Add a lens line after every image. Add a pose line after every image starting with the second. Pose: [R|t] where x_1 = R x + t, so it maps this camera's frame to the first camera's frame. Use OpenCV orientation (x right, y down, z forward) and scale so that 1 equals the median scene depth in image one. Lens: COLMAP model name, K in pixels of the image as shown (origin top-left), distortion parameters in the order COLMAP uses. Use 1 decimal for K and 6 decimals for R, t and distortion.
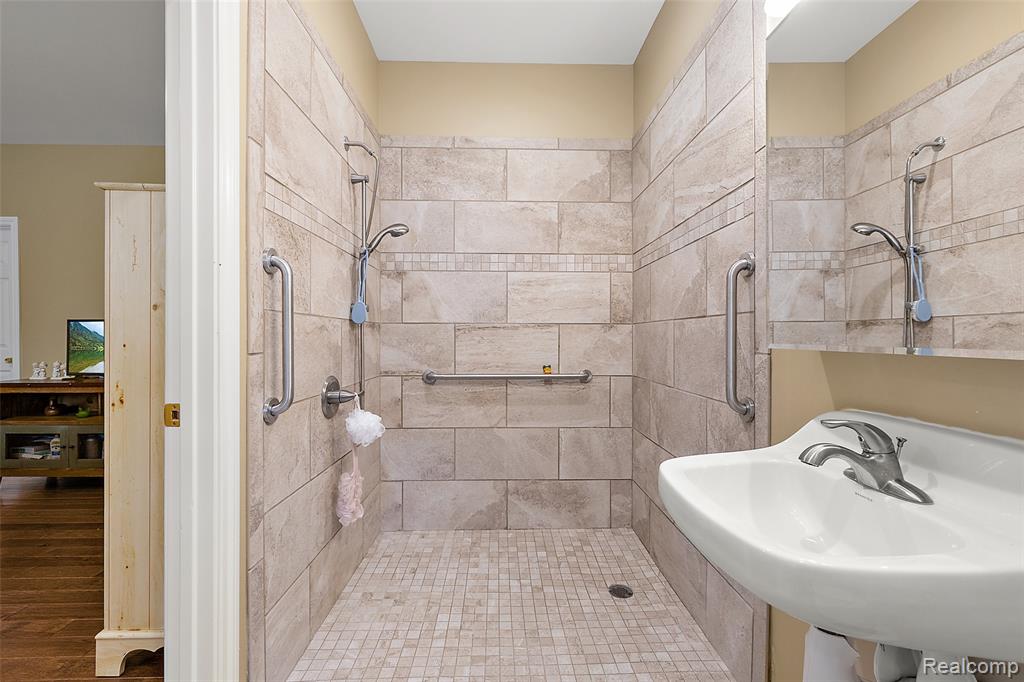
lens RADIAL K [[430.9, 0, 512.1], [0, 430.9, 336.5], [0, 0, 1]] dist [0.000554, -0.000355]
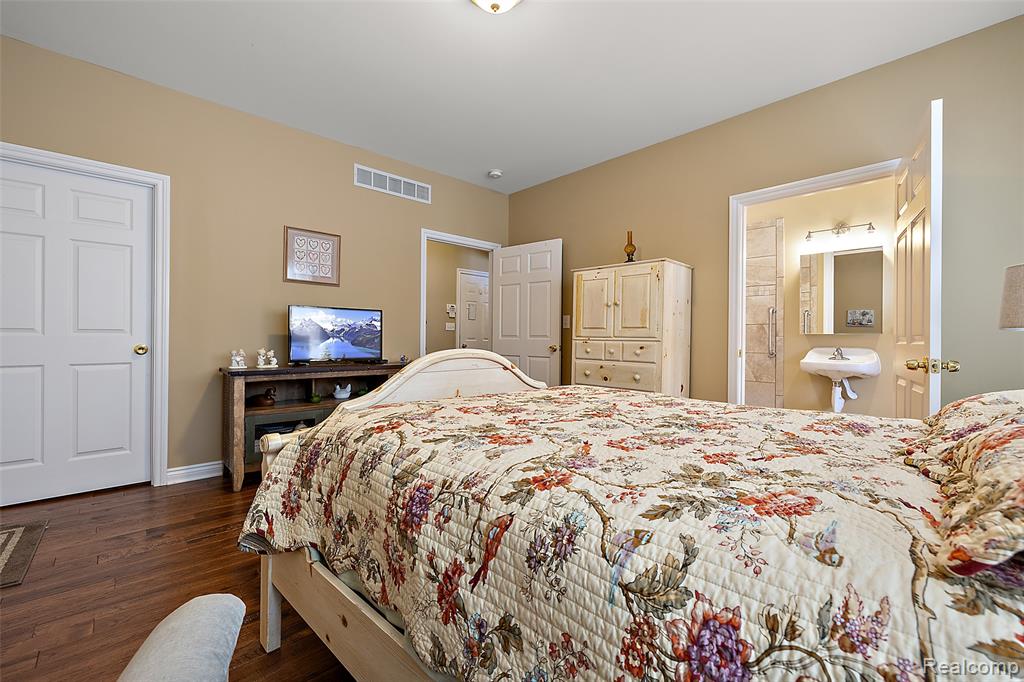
lens RADIAL K [[430.9, 0, 512.1], [0, 430.9, 336.5], [0, 0, 1]] dist [0.000554, -0.000355]
pose [[0.744843, 0.009555, 0.667172, -1.752977], [-0.010882, 0.999938, -0.002171, 0.037653], [-0.667151, -0.005643, 0.744901, -0.085667]]
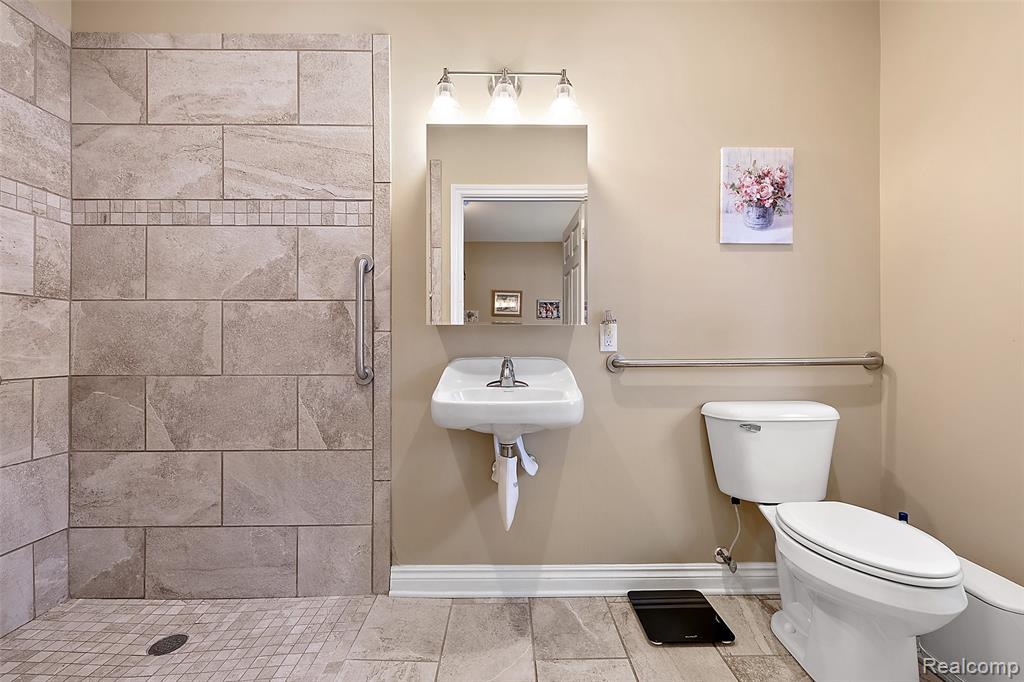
lens RADIAL K [[434.1, 0, 509.9], [0, 434.1, 339.1], [0, 0, 1]] dist [0.002844, 0.000057]
pose [[0.013125, 0.009032, 0.999873, -0.410918], [-0.000102, 0.999959, -0.009032, 0.039578], [-0.999914, 0.000016, 0.013125, 0.295180]]
